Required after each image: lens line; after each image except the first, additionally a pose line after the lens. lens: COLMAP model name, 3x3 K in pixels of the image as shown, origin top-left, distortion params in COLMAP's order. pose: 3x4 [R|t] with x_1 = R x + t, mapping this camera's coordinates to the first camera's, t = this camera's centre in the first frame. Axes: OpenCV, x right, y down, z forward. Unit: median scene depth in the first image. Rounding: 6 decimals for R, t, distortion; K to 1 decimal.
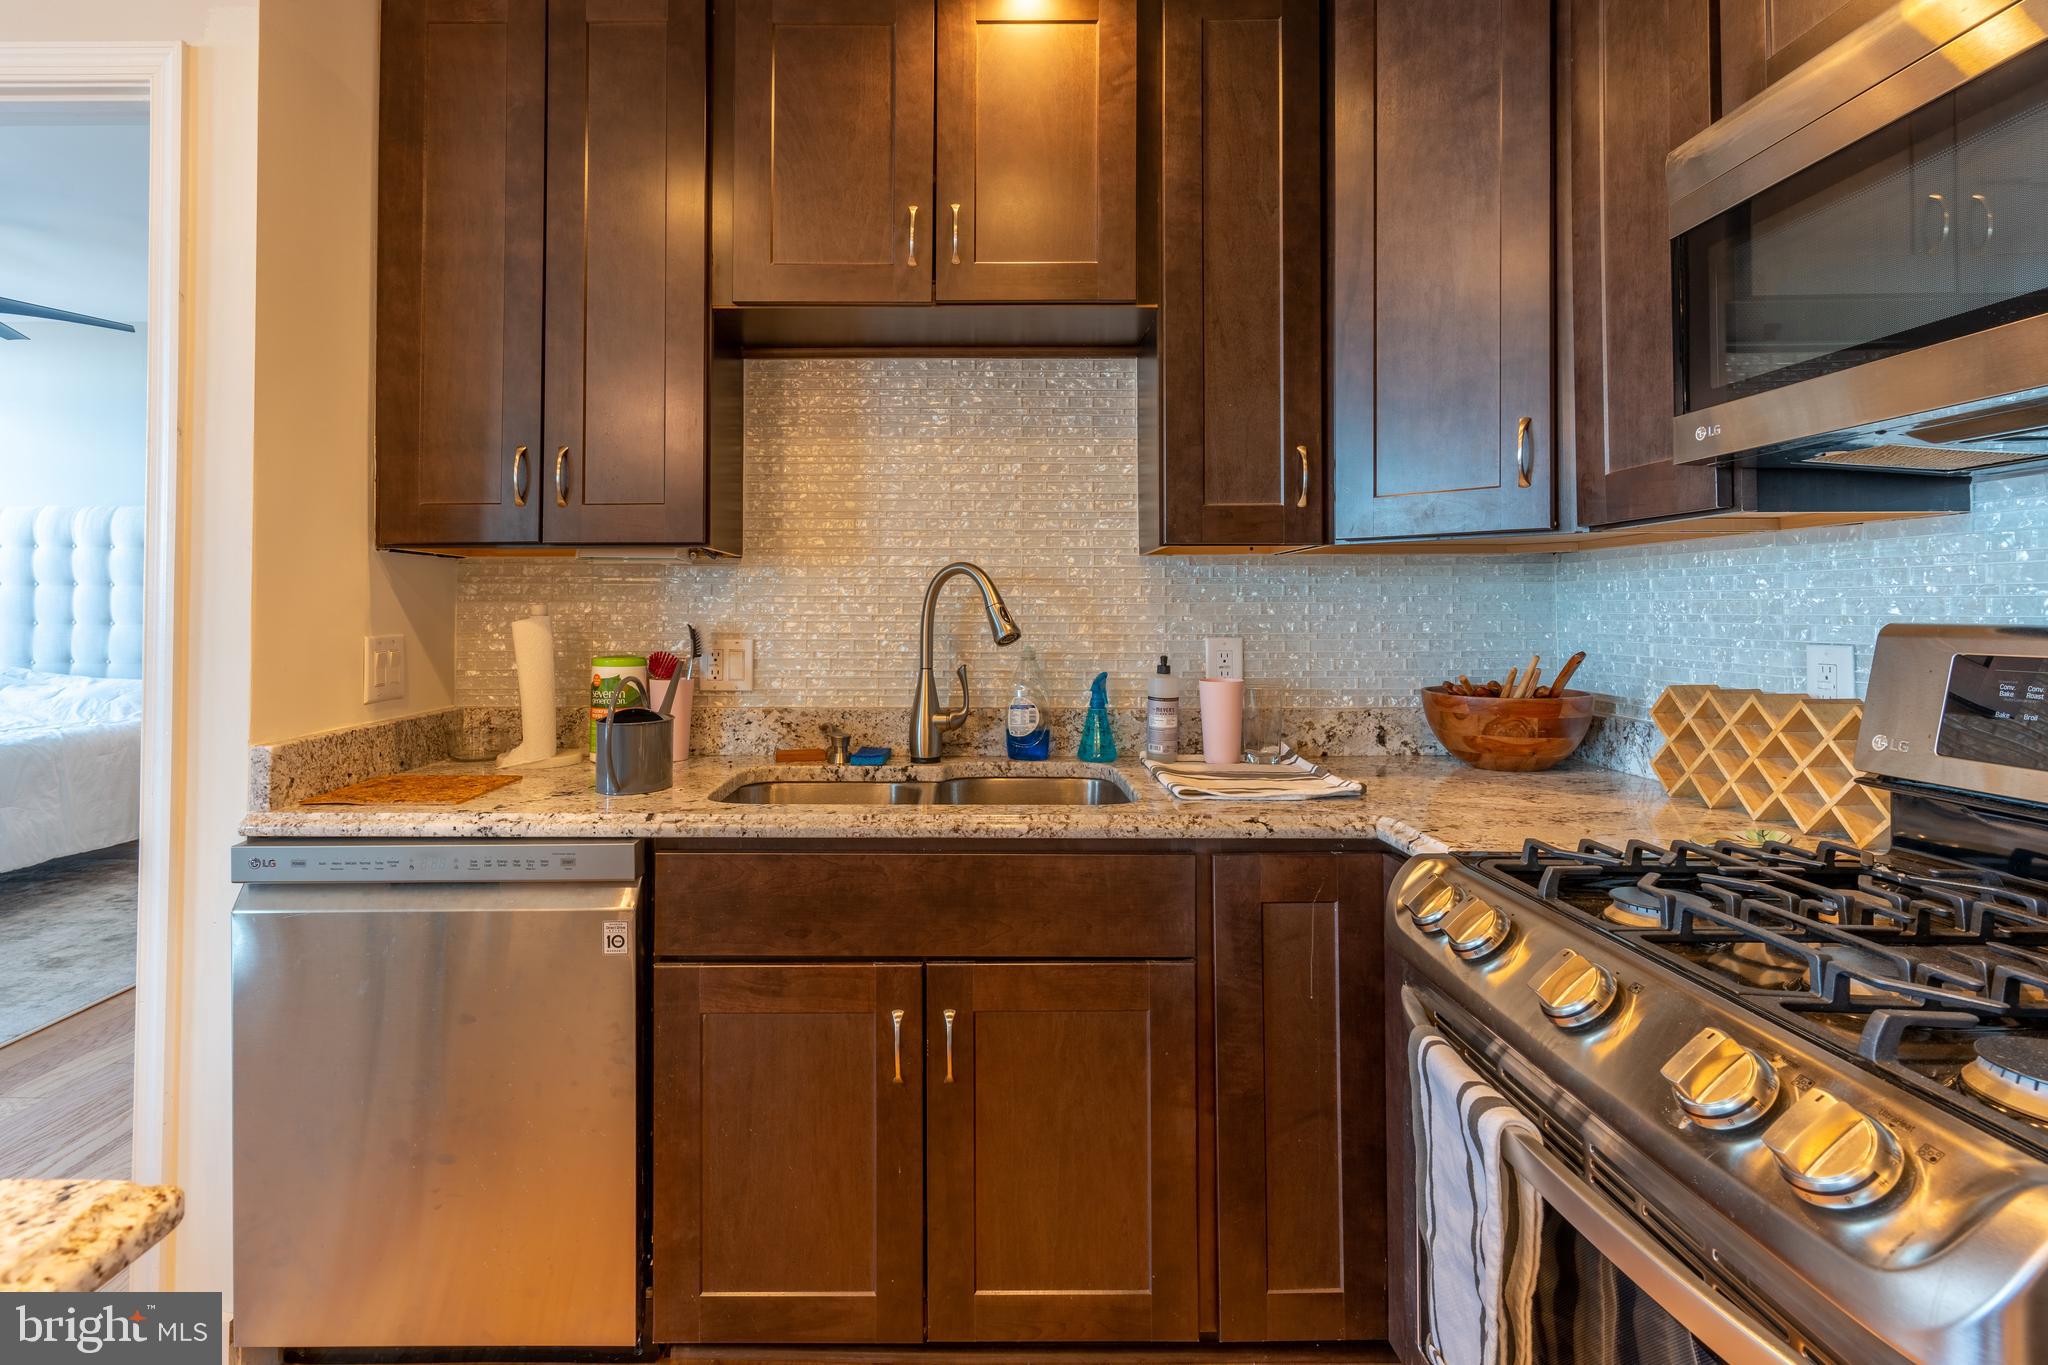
lens RADIAL K [[998.0, 0, 979.4], [0, 998.0, 594.7], [0, 0, 1]] dist [0.005436, 0.000072]
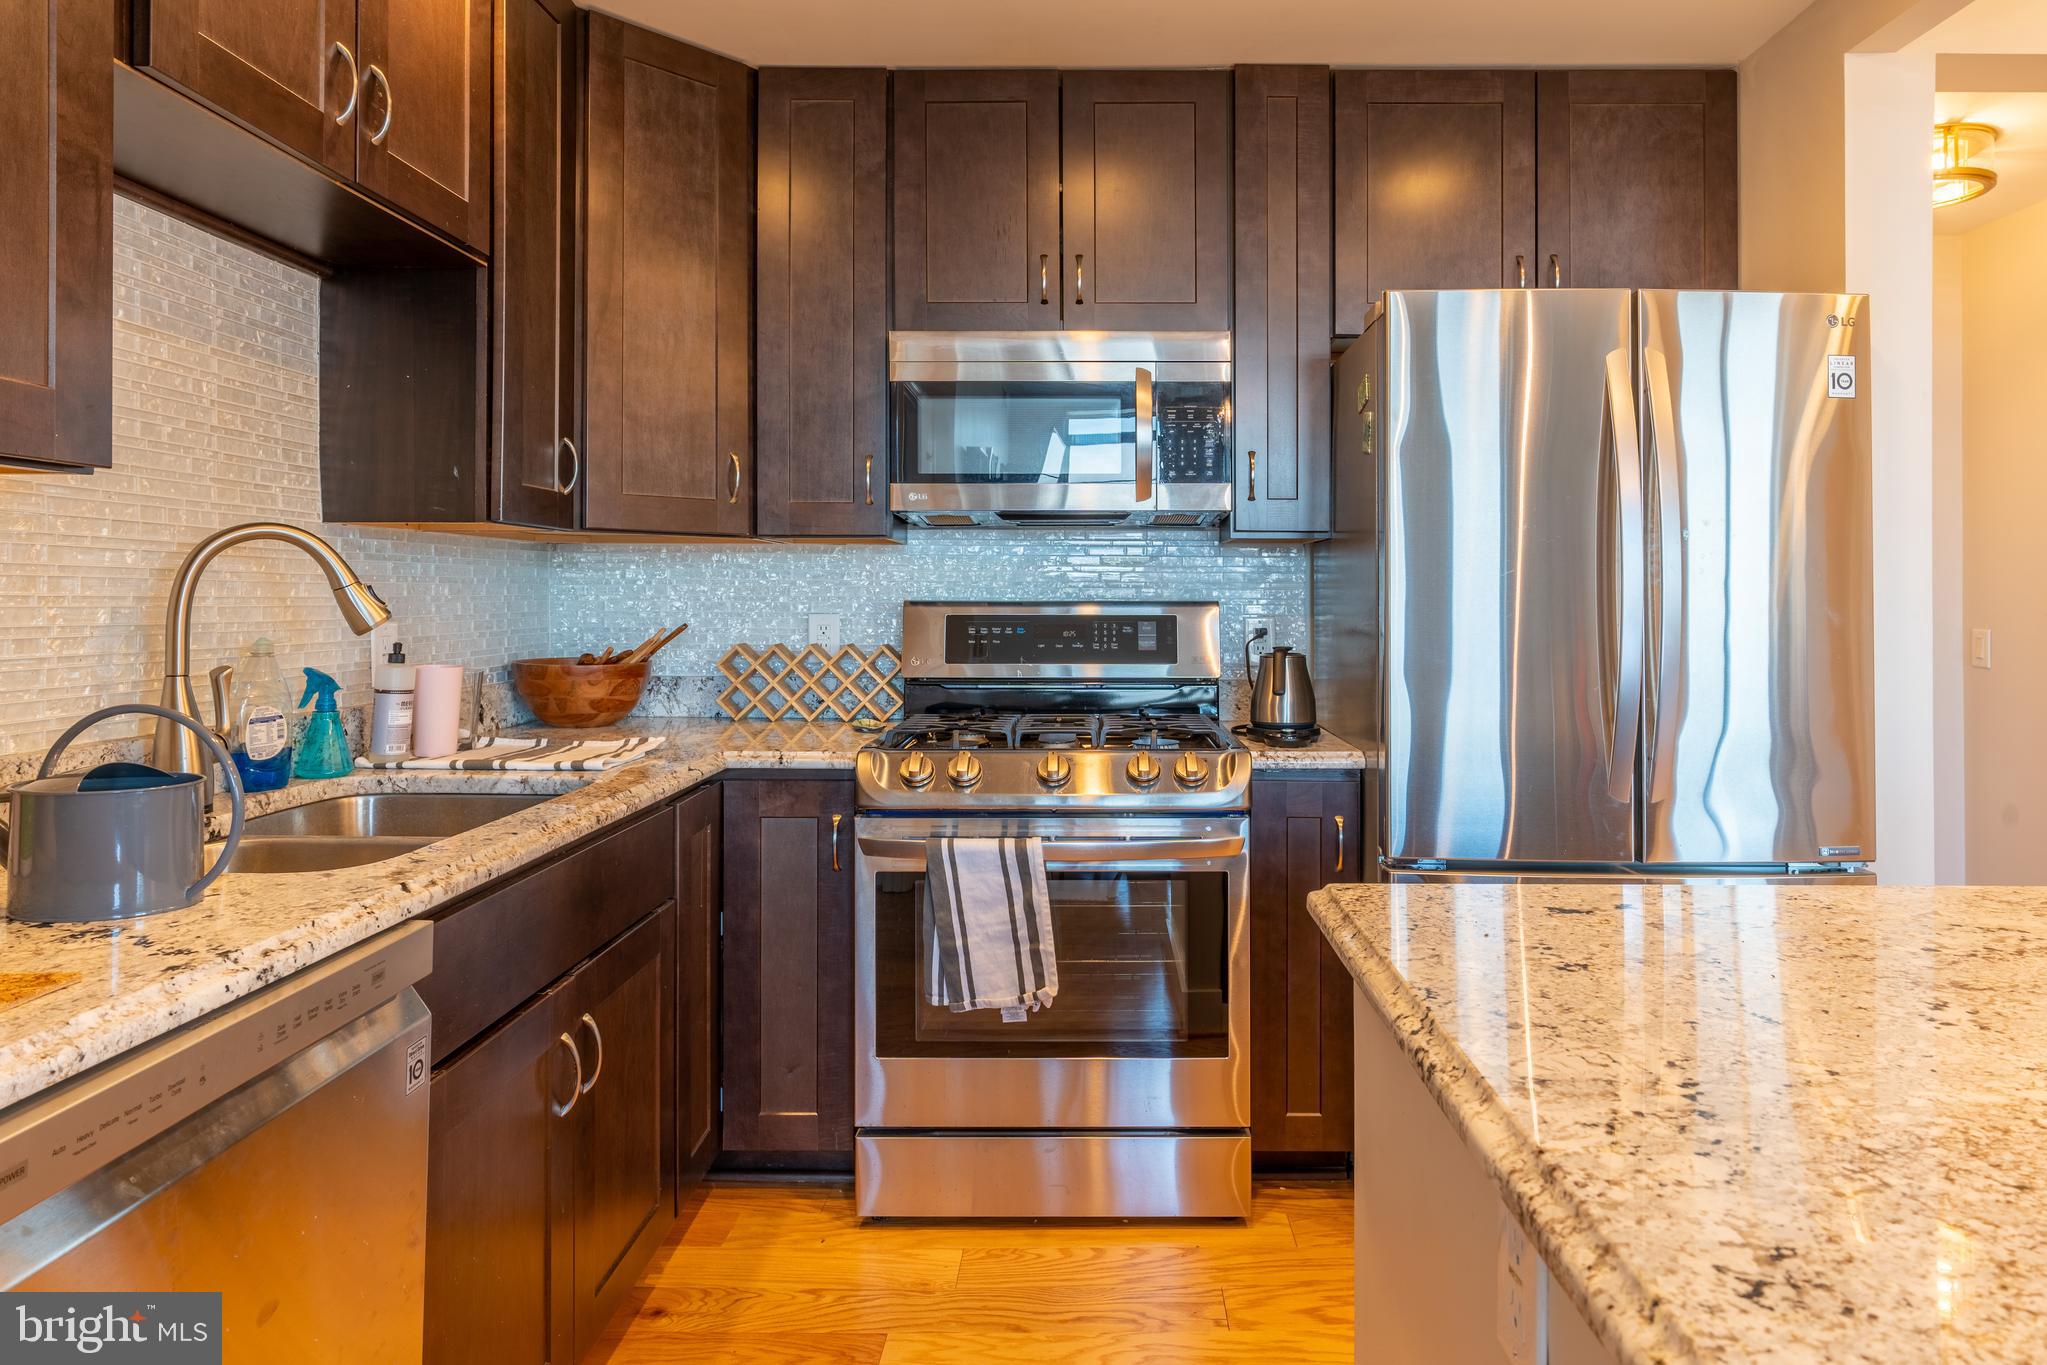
lens RADIAL K [[1183.2, 0, 1113.7], [0, 1183.2, 583.0], [0, 0, 1]] dist [-0.006907, 0.007720]
pose [[-0.011431, 0.011621, 0.999867, -0.943196], [-0.021577, 0.999697, -0.011865, 0.008883], [-0.999702, -0.021710, -0.011177, 0.426908]]
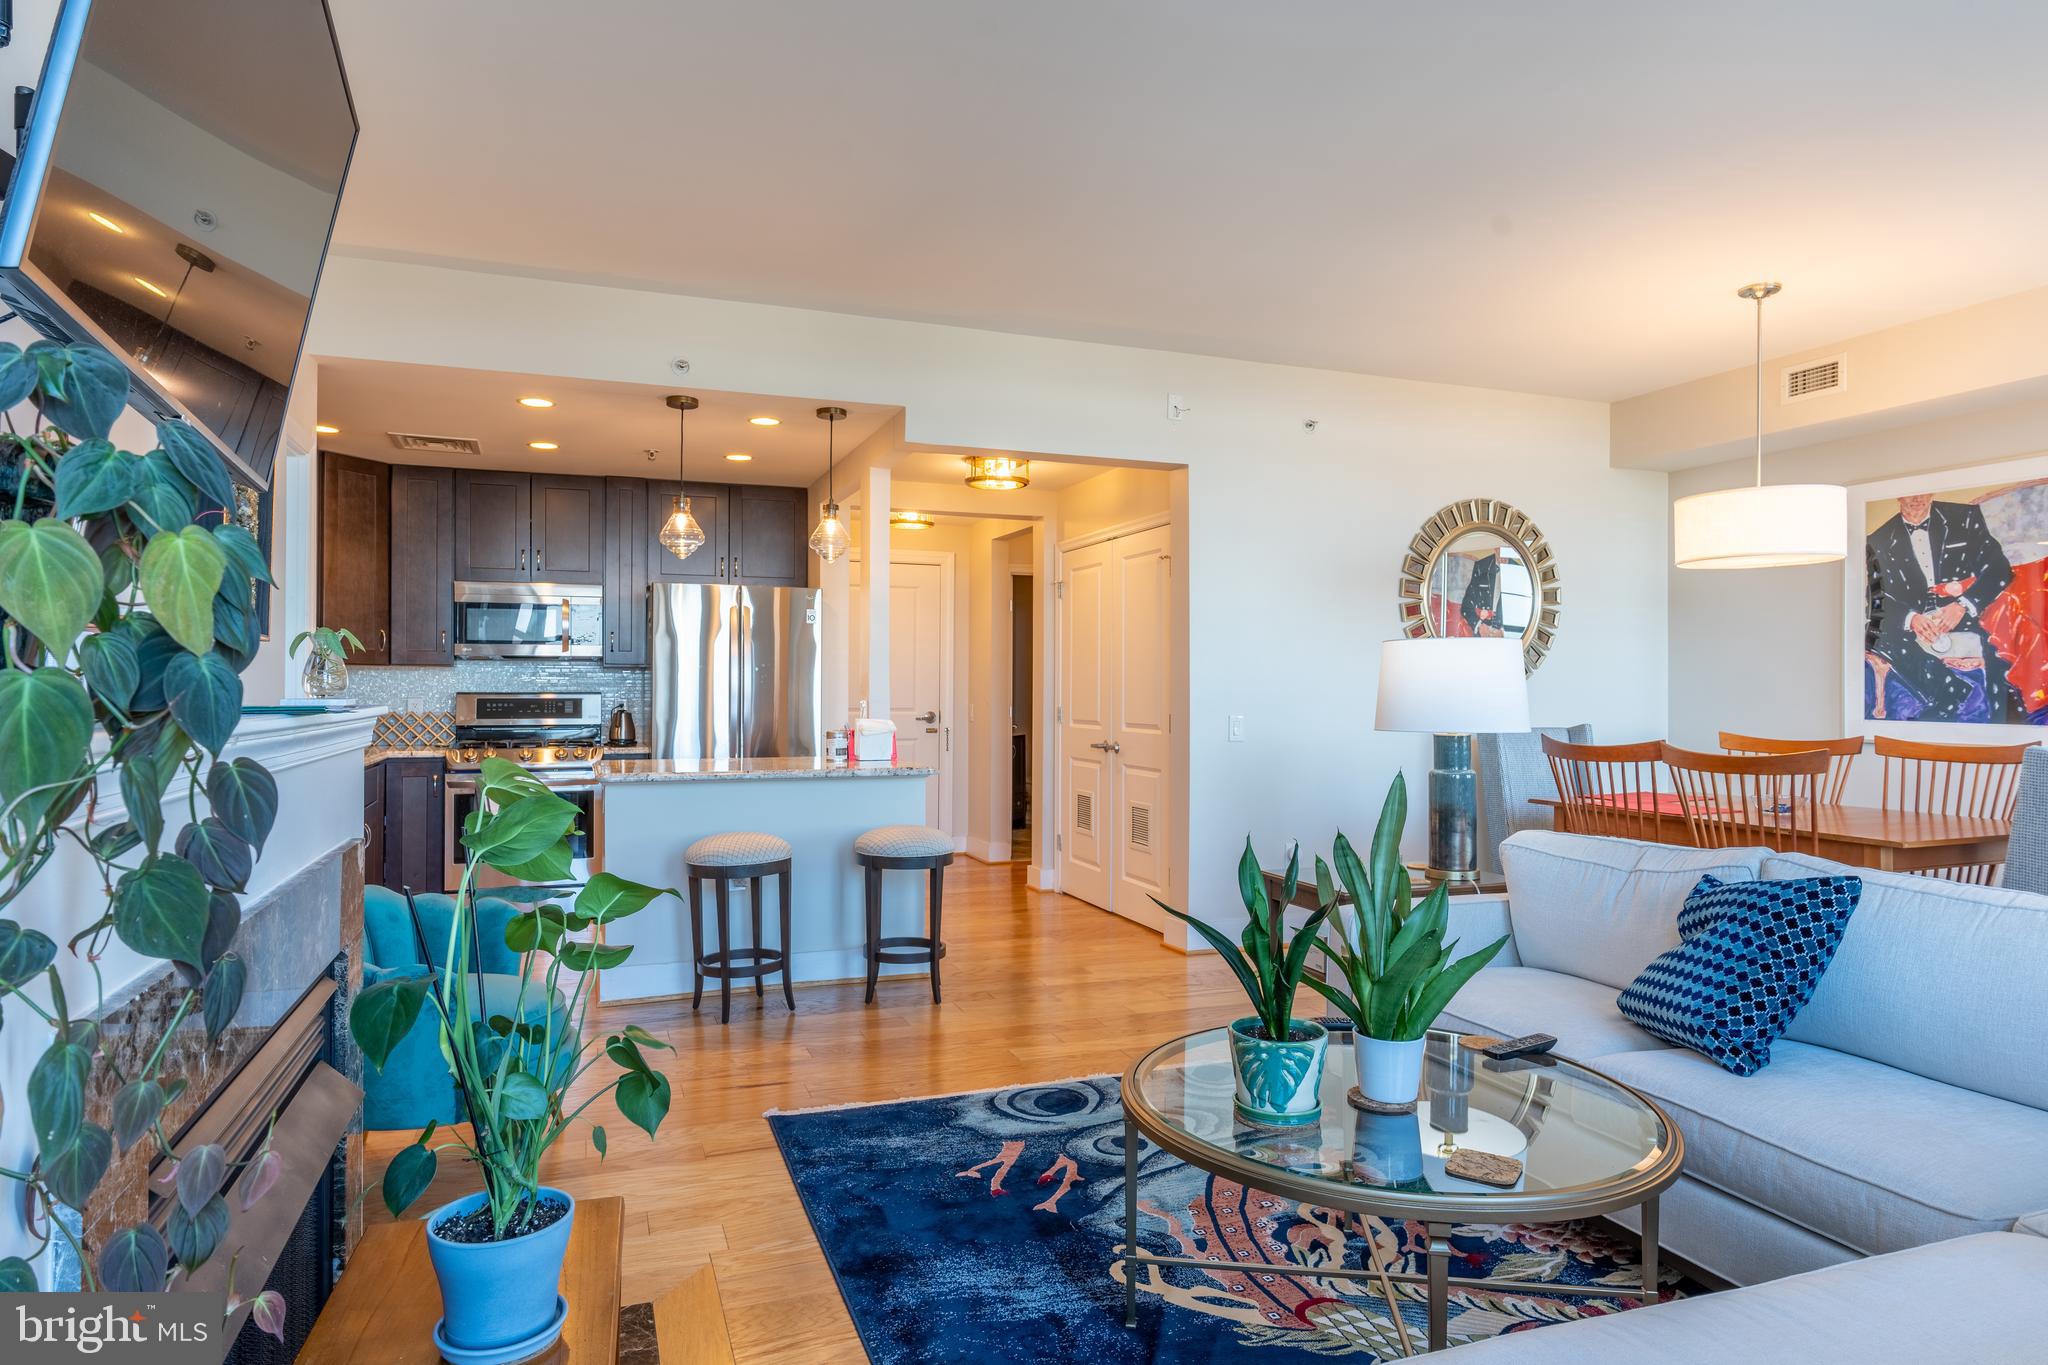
lens RADIAL K [[1183.8, 0, 1017.4], [0, 1183.8, 677.6], [0, 0, 1]] dist [-0.006907, 0.007720]
pose [[-0.365046, 0.008113, 0.930954, -3.345136], [-0.021108, 0.999633, -0.016988, 0.002100], [-0.930750, -0.025852, -0.364741, 0.408891]]
